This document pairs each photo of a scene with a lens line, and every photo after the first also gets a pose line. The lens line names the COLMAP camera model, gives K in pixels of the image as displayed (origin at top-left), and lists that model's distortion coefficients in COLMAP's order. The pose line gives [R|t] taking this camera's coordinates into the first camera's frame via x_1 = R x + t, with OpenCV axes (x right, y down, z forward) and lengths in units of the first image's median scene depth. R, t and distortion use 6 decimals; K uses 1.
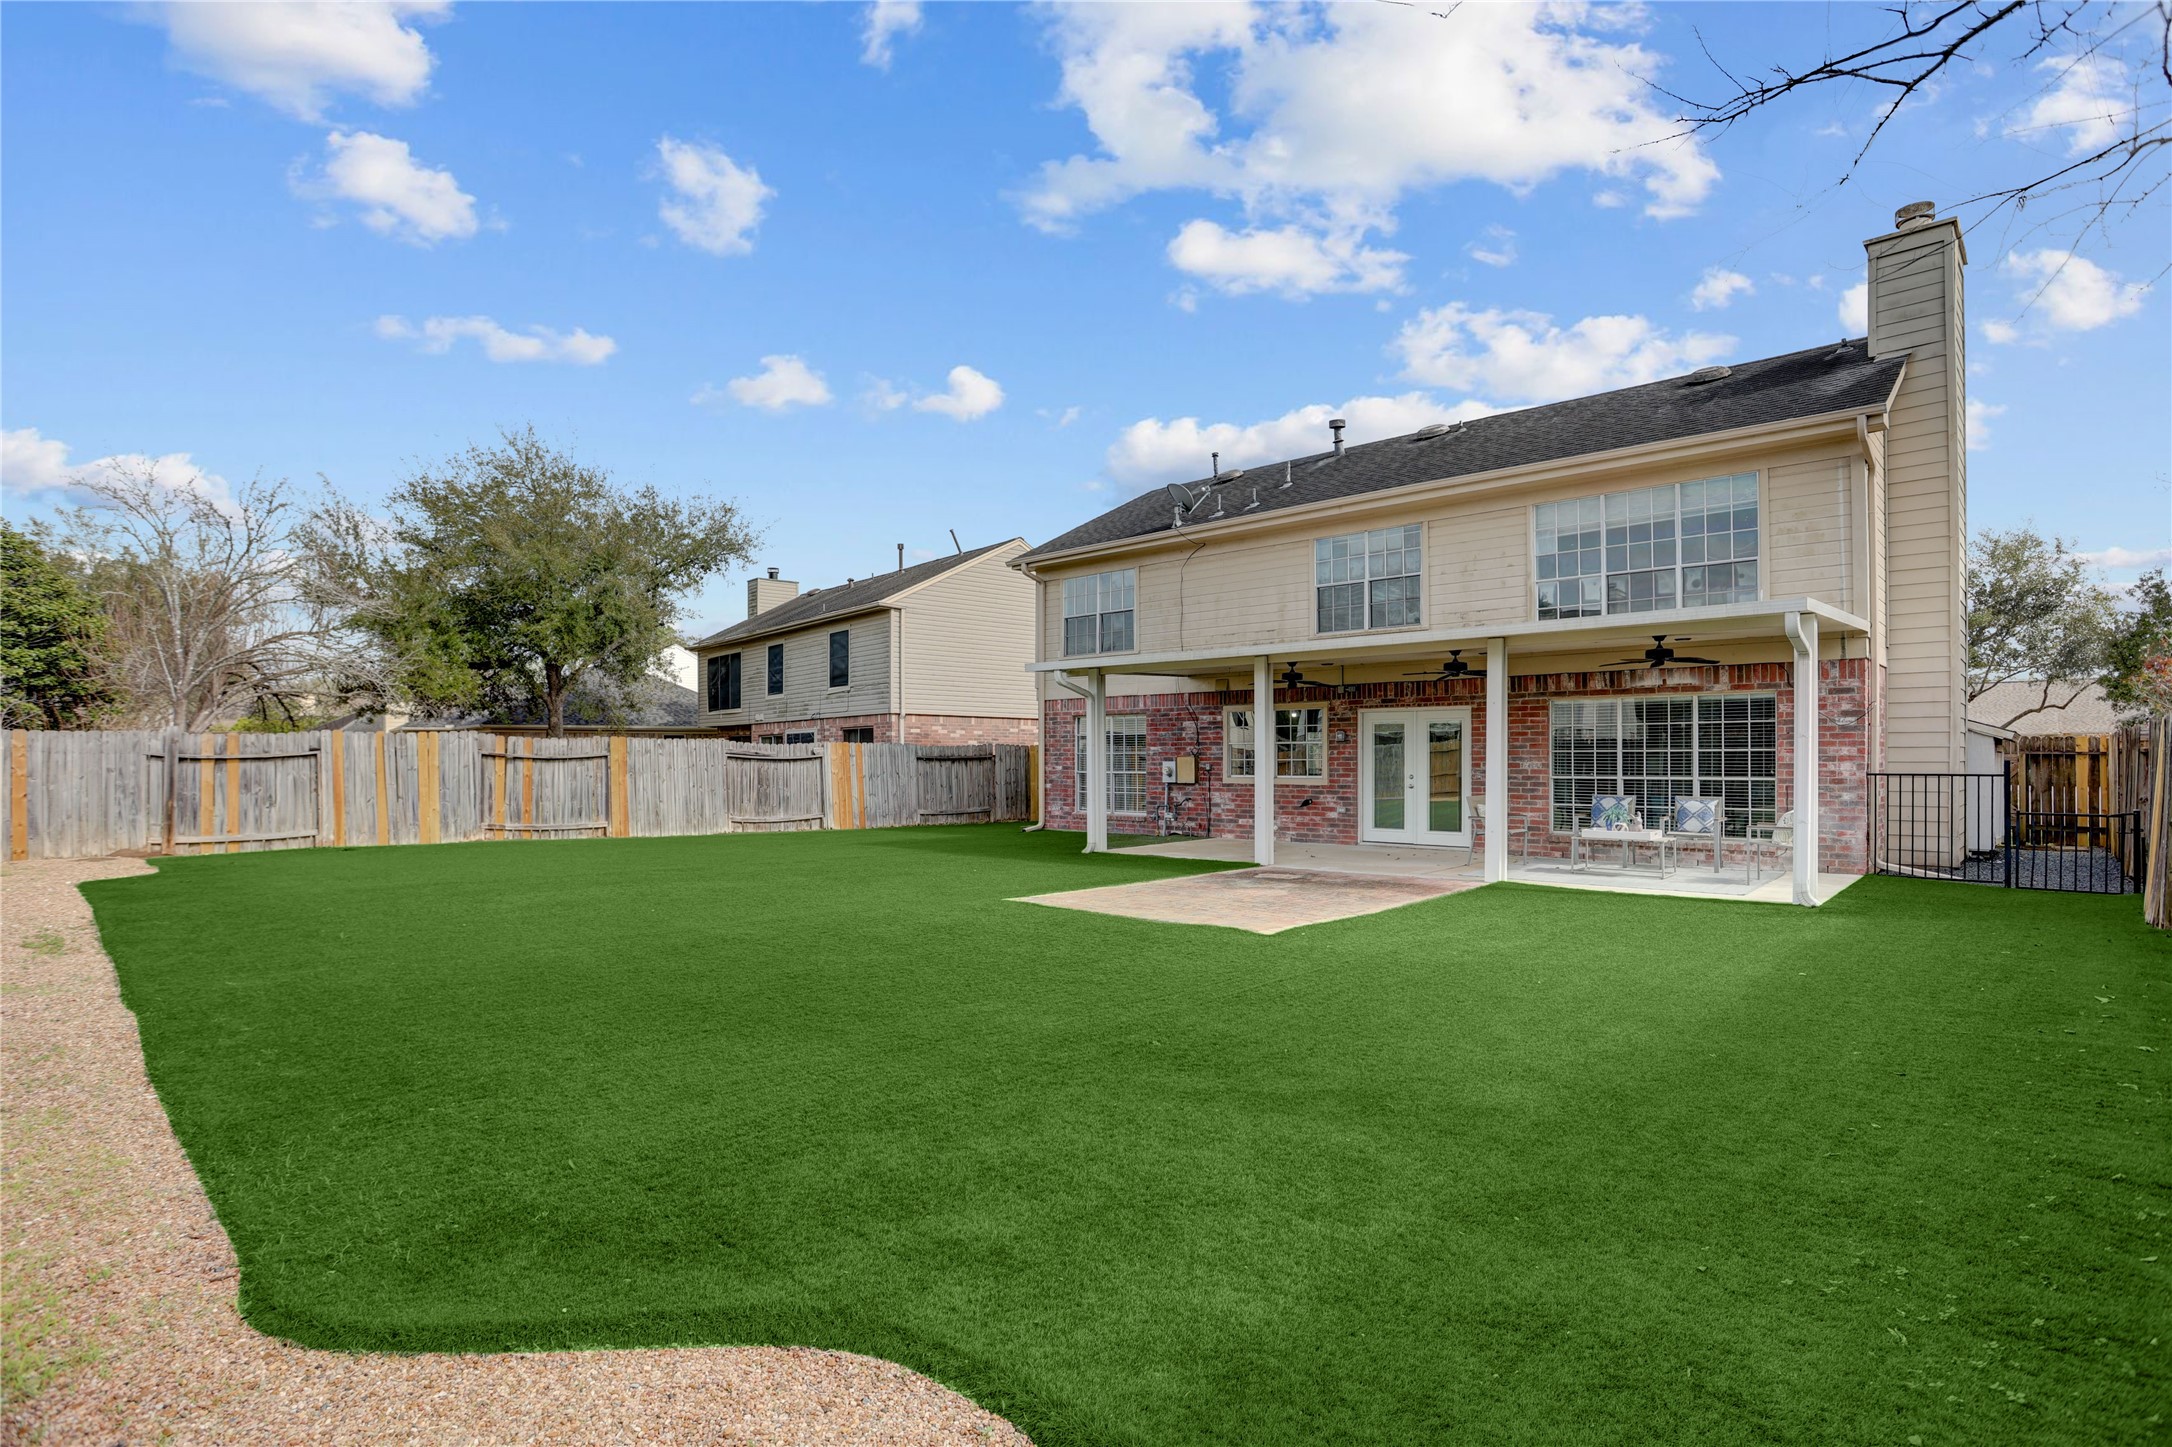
lens RADIAL K [[1046.2, 0, 1082.0], [0, 1046.2, 768.3], [0, 0, 1]] dist [-0.003621, -0.000148]
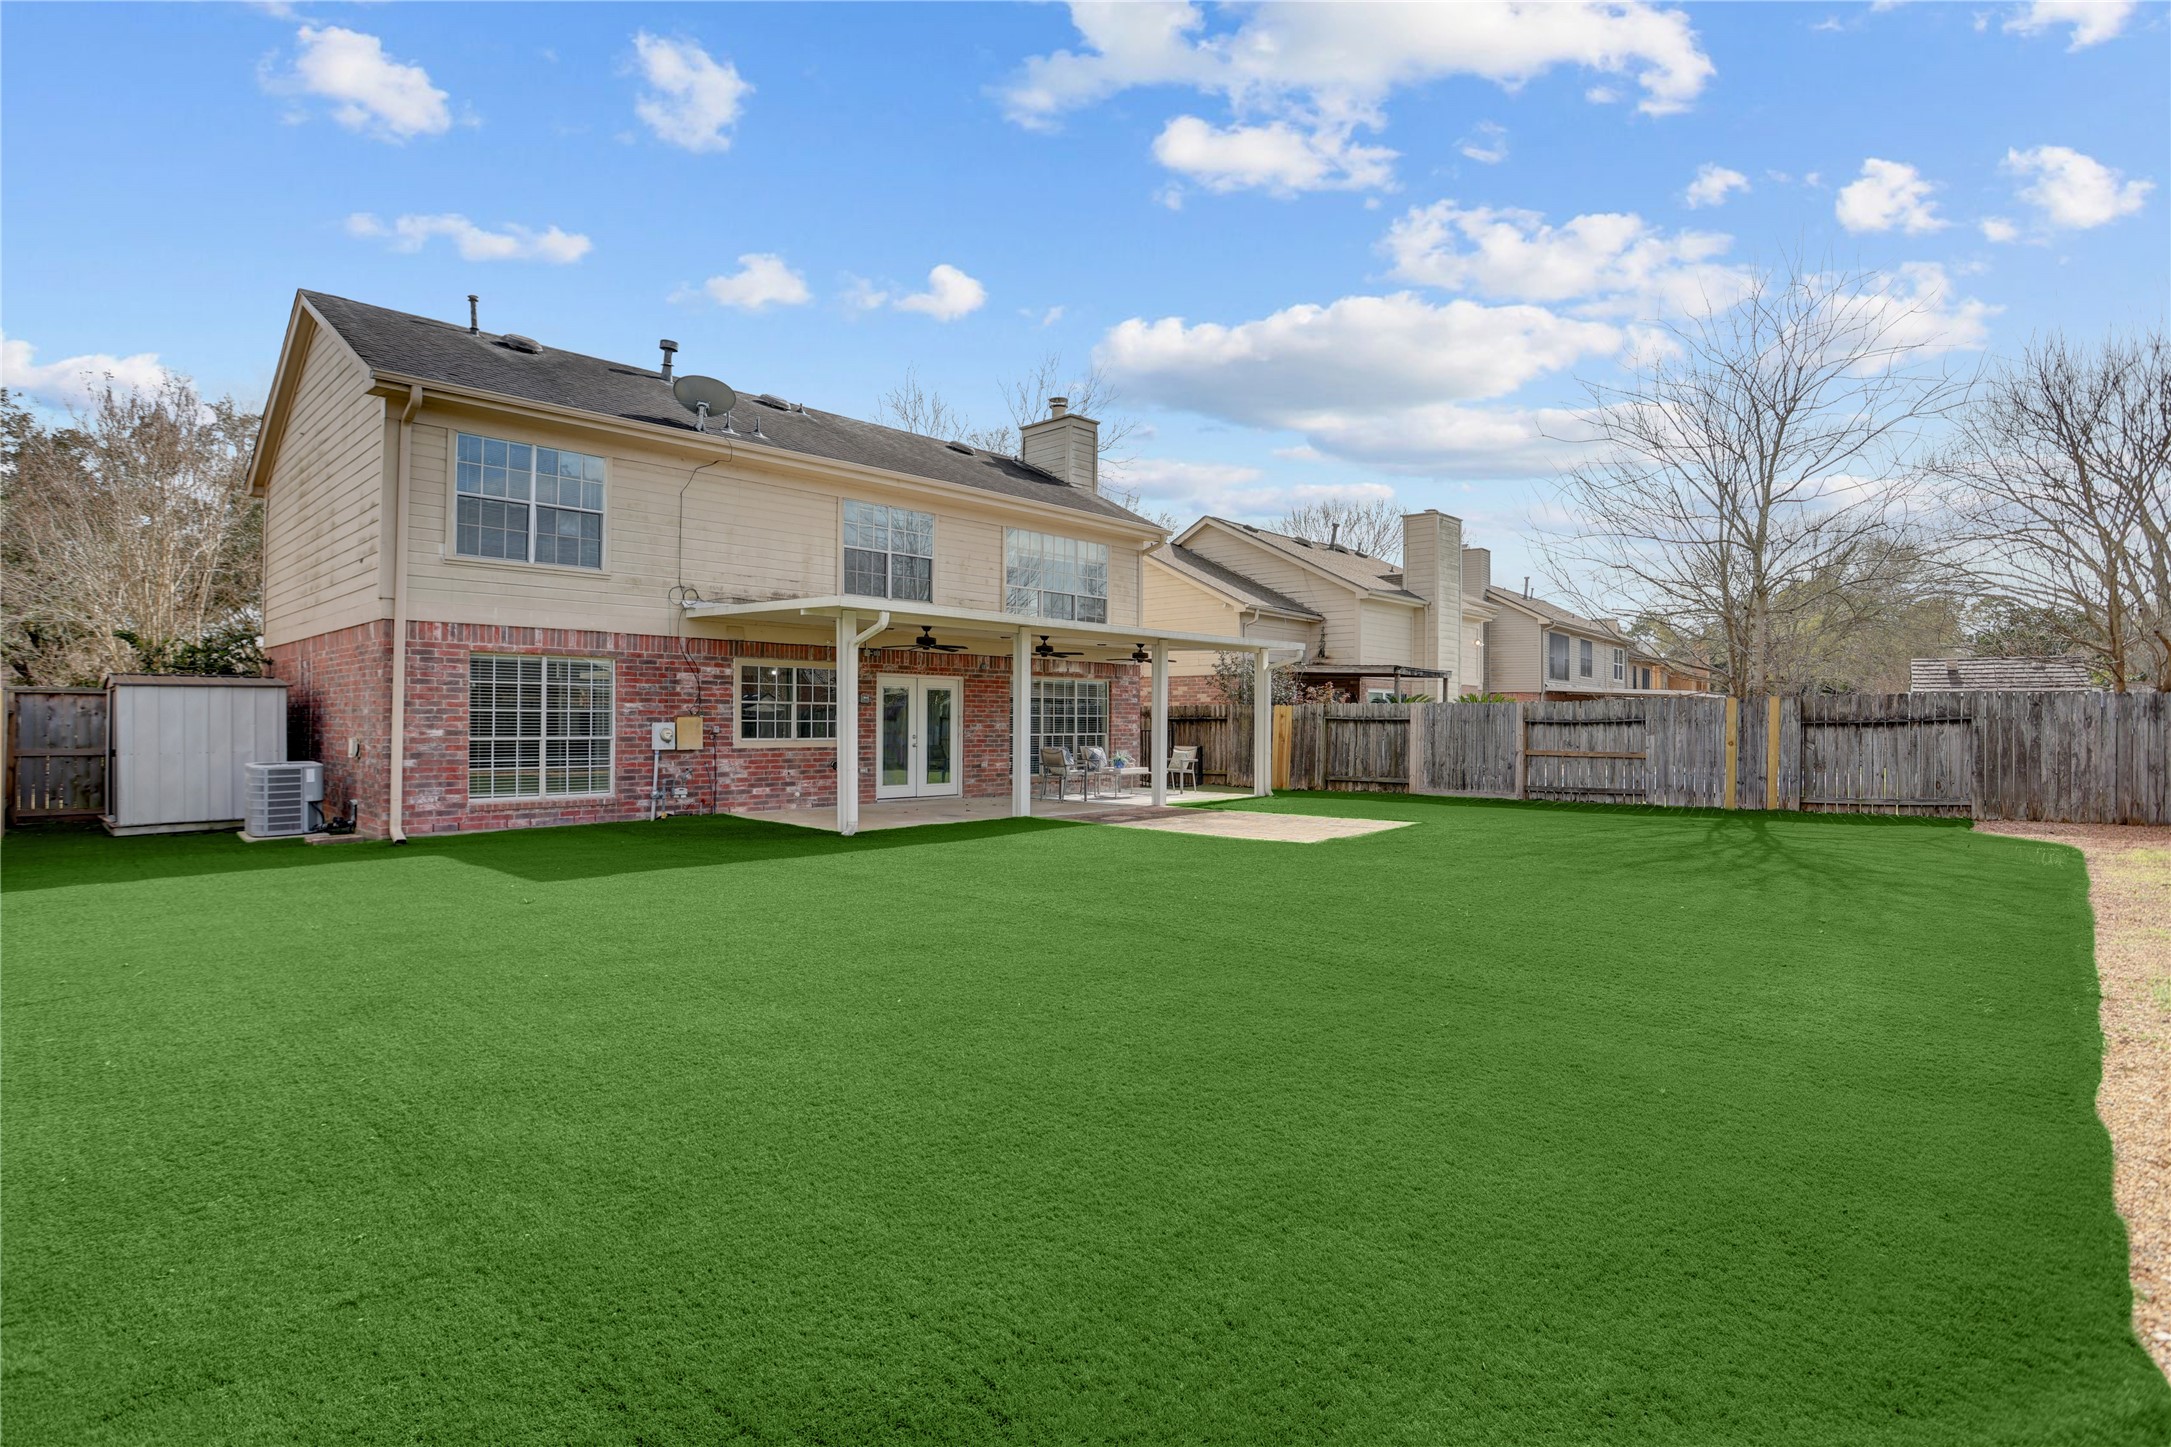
lens RADIAL K [[1045.7, 0, 1084.9], [0, 1045.7, 714.3], [0, 0, 1]] dist [-0.003621, -0.000148]
pose [[0.051992, 0.006993, 0.998623, -0.720475], [0.005563, 0.999958, -0.007292, -0.005864], [-0.998632, 0.005935, 0.051951, 0.690126]]
